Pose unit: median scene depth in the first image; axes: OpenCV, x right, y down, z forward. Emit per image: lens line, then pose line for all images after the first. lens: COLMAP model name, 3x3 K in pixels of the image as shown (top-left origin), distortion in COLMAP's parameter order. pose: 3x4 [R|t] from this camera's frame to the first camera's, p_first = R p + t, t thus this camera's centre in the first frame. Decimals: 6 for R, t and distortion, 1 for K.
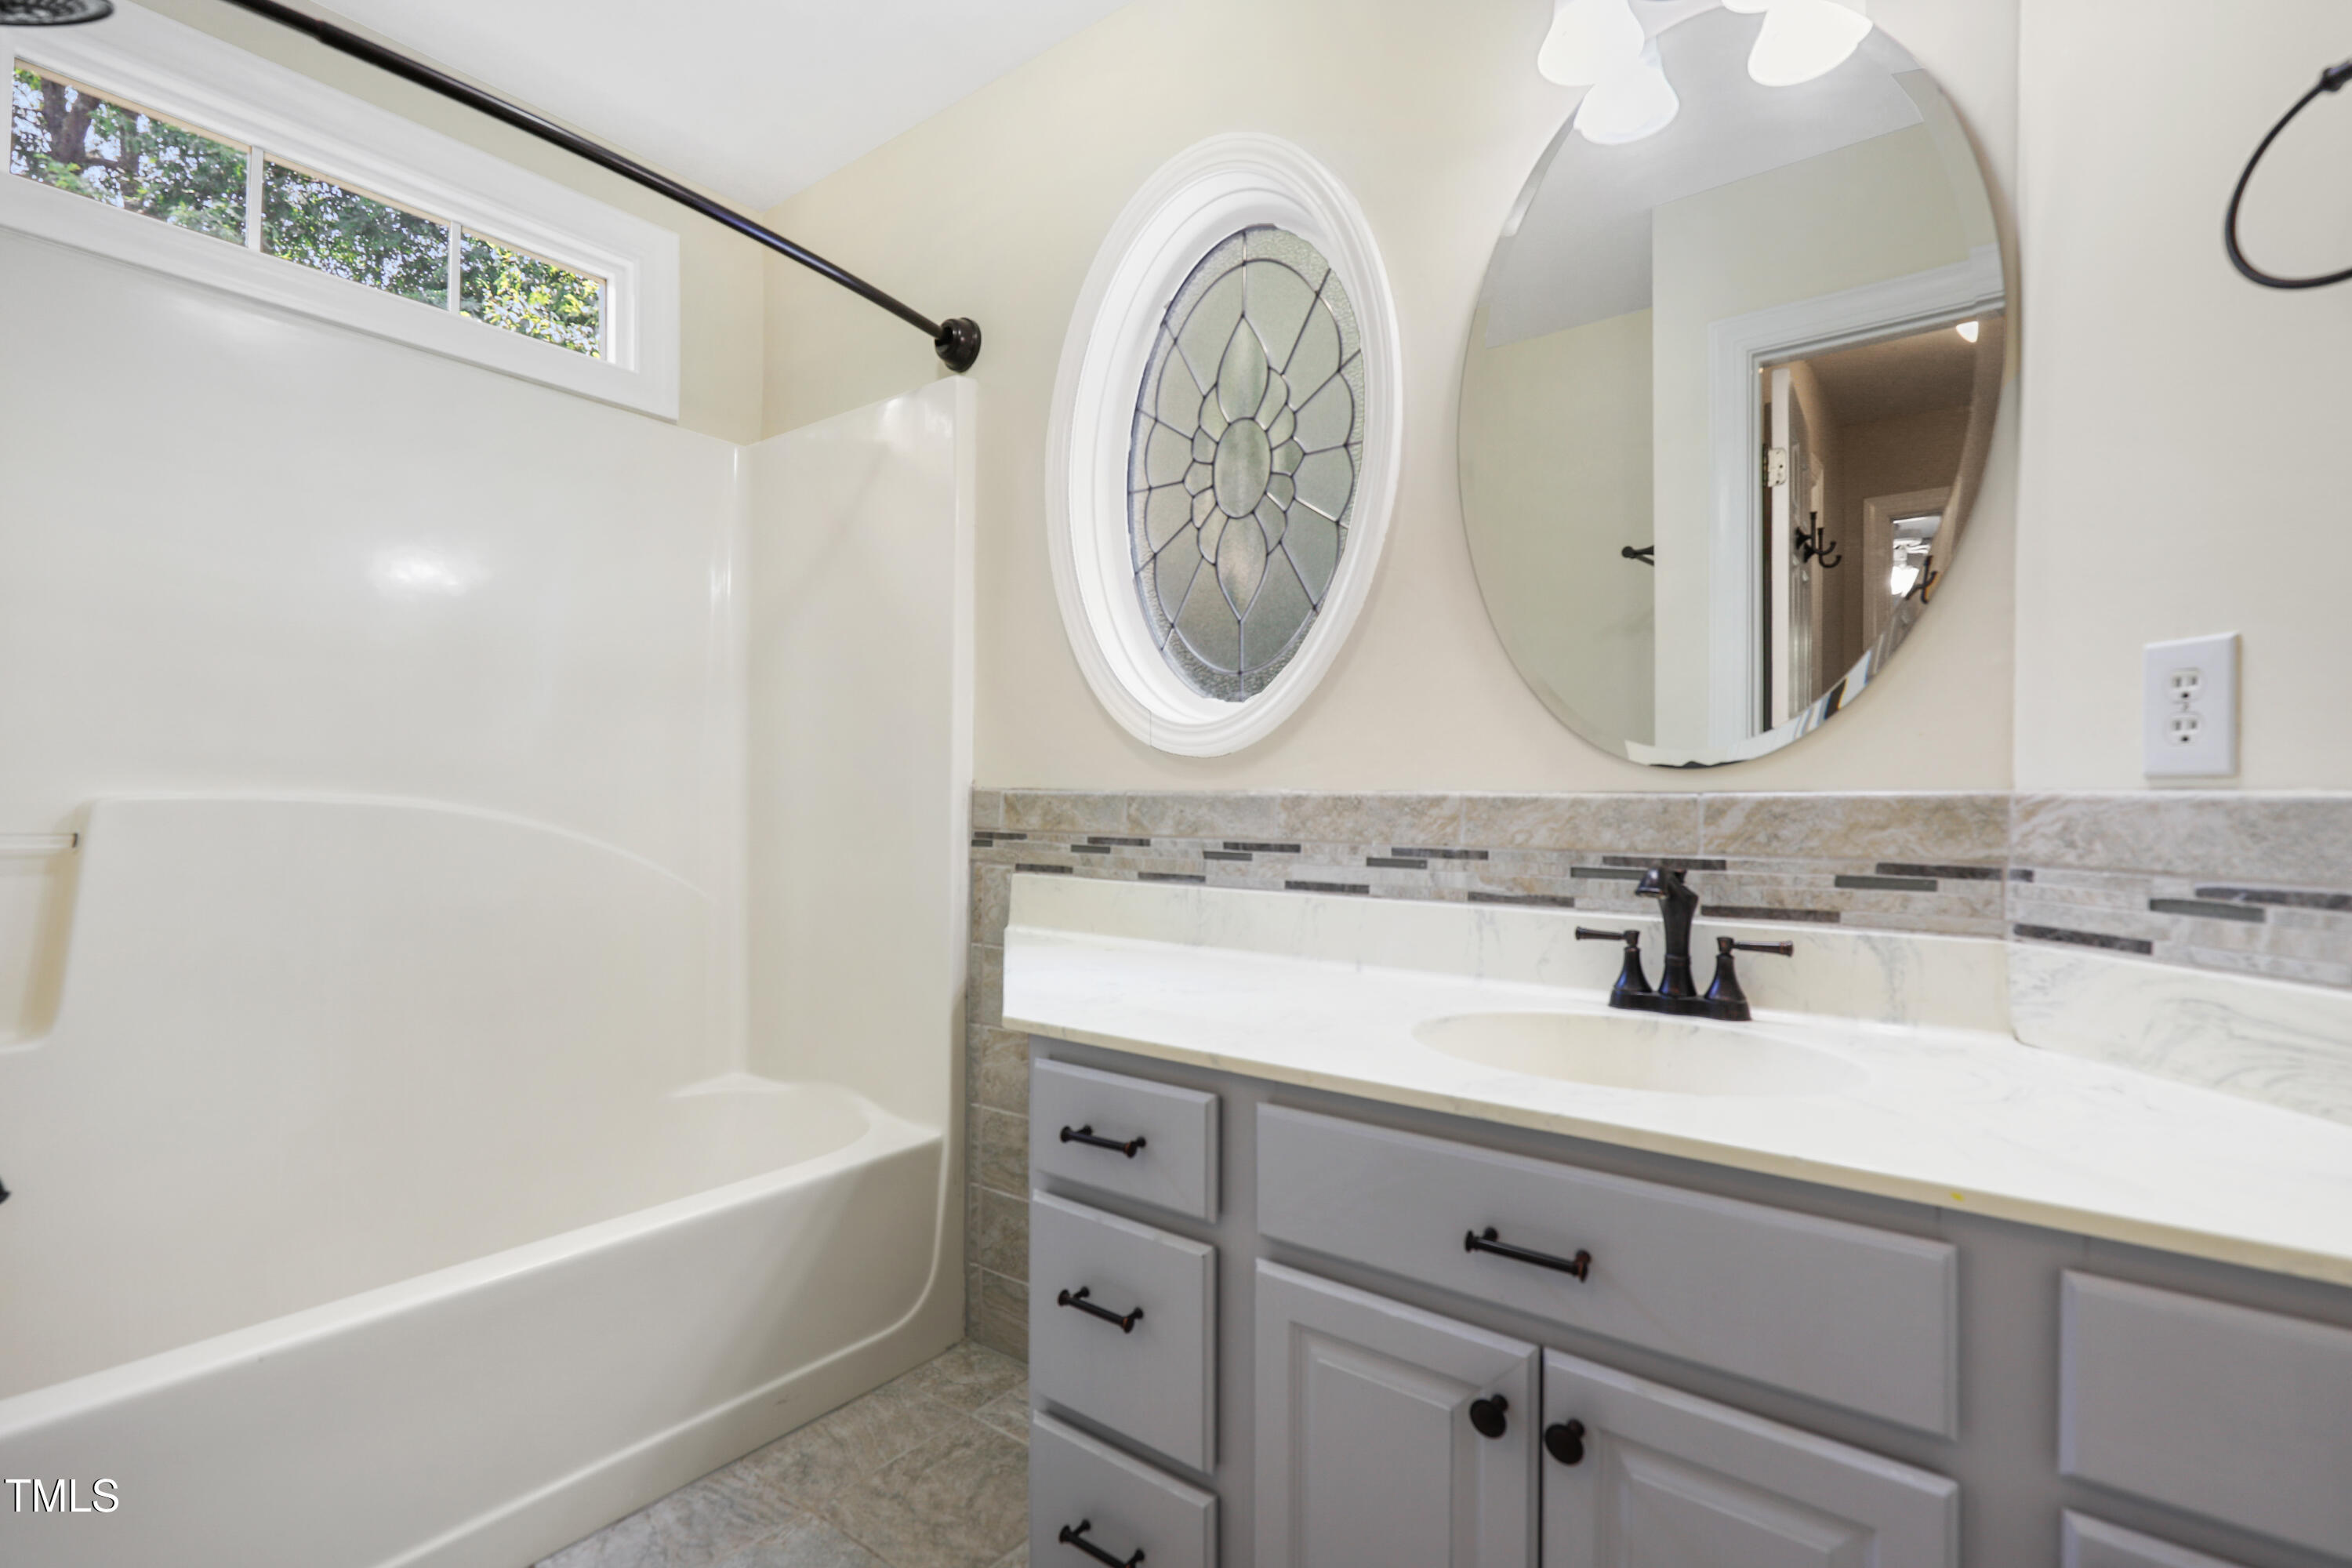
lens RADIAL K [[1079.5, 0, 1172.9], [0, 1079.5, 802.7], [0, 0, 1]] dist [0.002733, 0.000389]
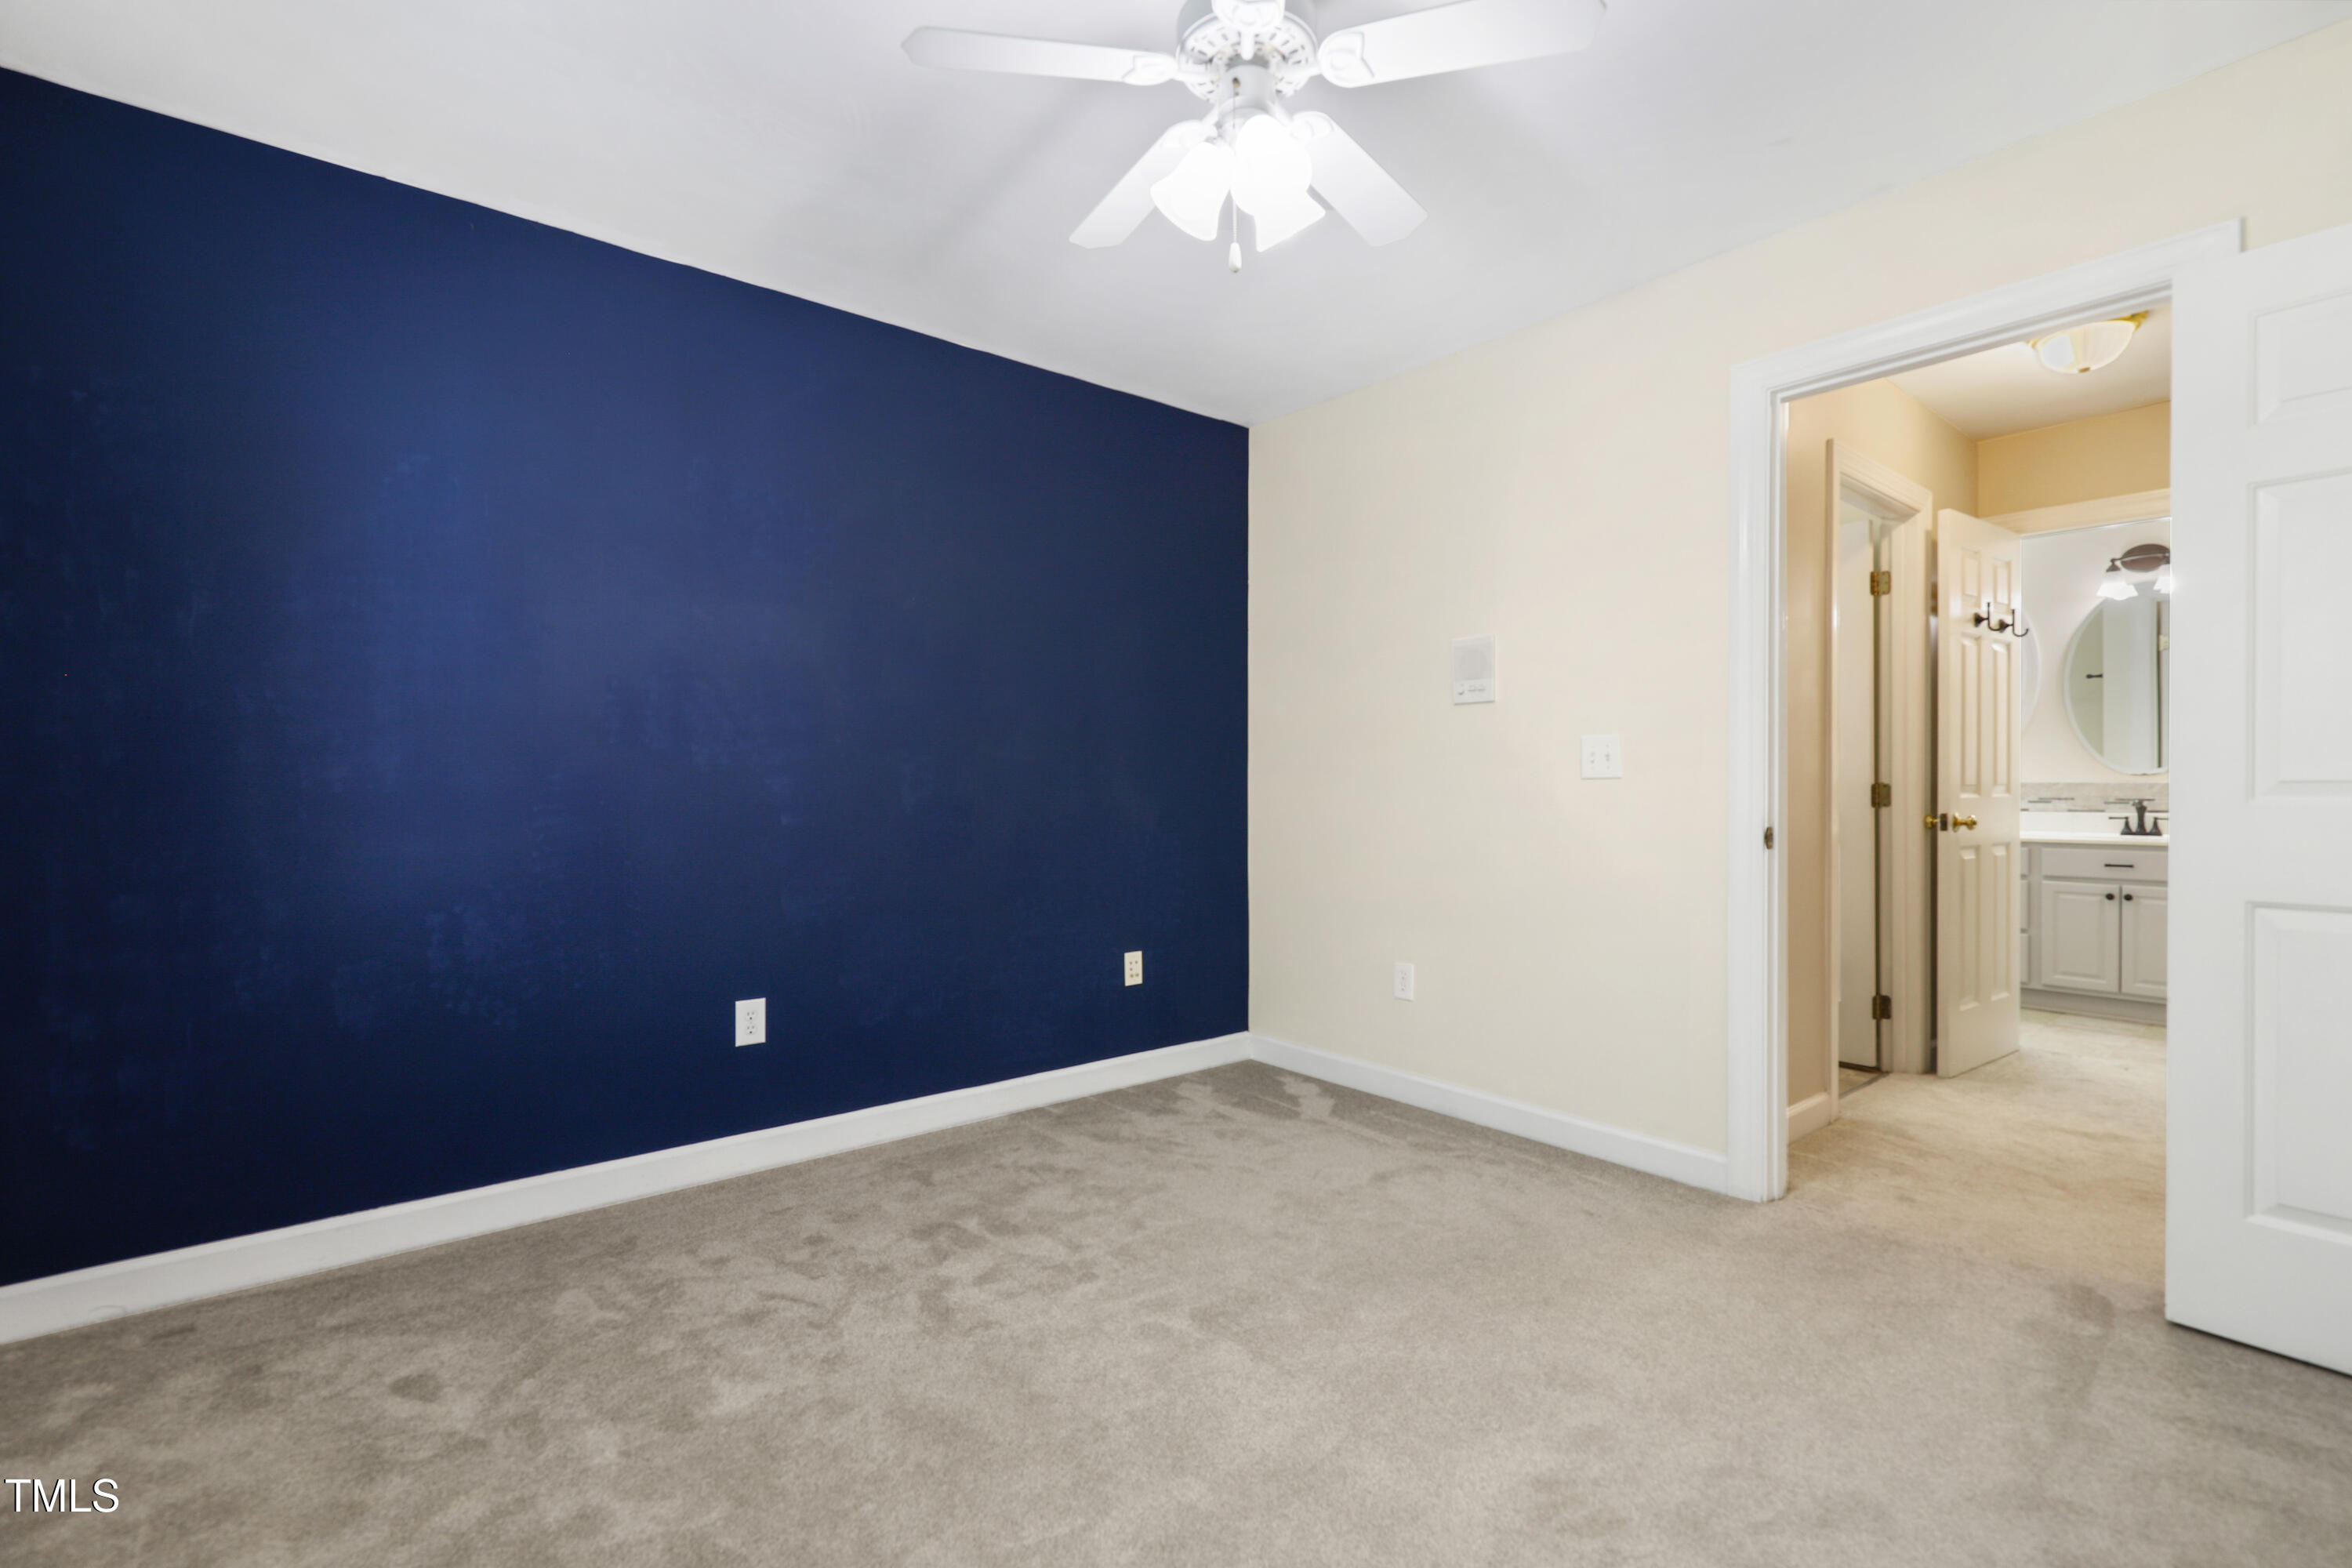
lens RADIAL K [[1079.5, 0, 1180.6], [0, 1079.5, 795.1], [0, 0, 1]] dist [0.002733, 0.000389]
pose [[0.976205, -0.003026, -0.216830, -2.113234], [0.004302, 0.999976, 0.005412, 0.004359], [0.216809, -0.006216, 0.976194, -3.643839]]
